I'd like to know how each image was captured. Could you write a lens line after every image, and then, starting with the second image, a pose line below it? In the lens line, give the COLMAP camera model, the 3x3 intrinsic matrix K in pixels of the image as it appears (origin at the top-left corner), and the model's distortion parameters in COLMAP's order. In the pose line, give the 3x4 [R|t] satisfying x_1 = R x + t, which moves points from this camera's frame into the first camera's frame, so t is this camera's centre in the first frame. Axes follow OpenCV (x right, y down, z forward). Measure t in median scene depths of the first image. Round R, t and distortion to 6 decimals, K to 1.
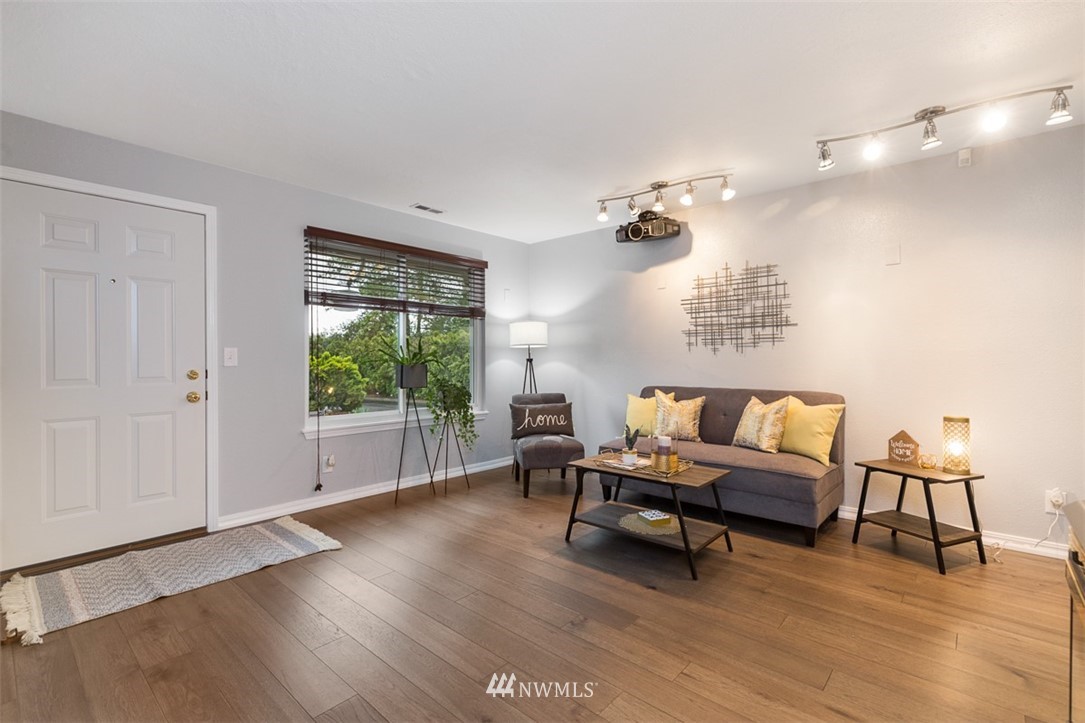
lens RADIAL K [[496.6, 0, 531.0], [0, 496.6, 355.0], [0, 0, 1]] dist [0.017584, -0.000038]
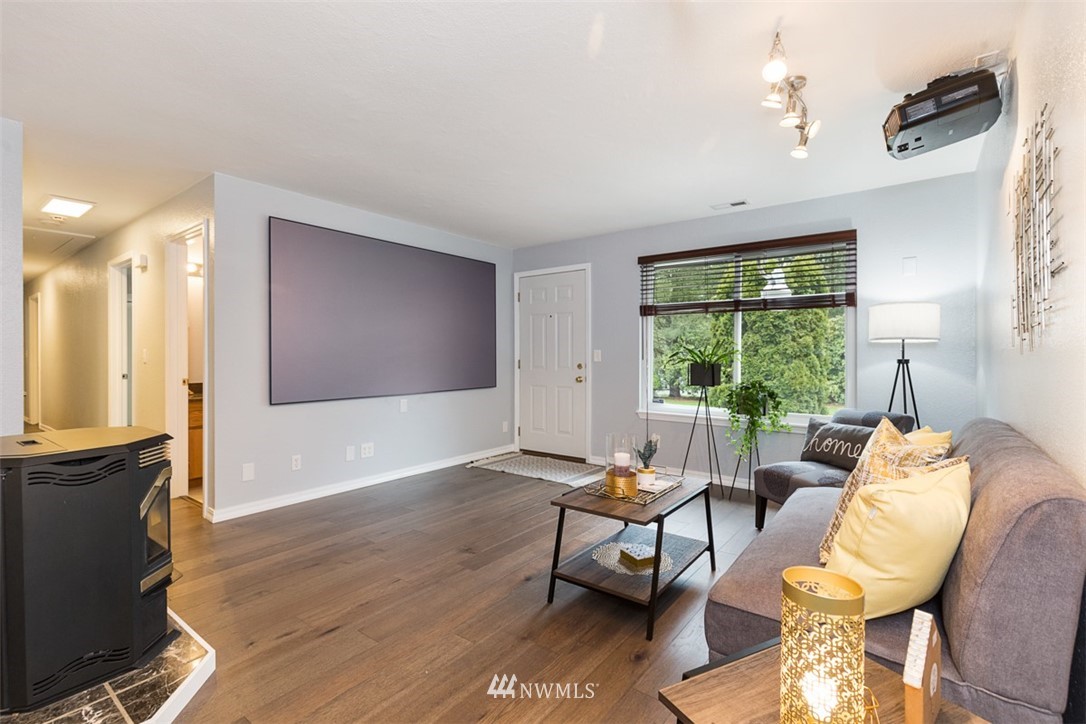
lens RADIAL K [[497.1, 0, 531.5], [0, 497.1, 355.5], [0, 0, 1]] dist [0.017584, -0.000038]
pose [[0.066779, -0.000015, -0.997768, 0.955345], [0.000282, 1.000000, 0.000004, 0.003221], [0.997768, -0.000282, 0.066779, 0.707241]]
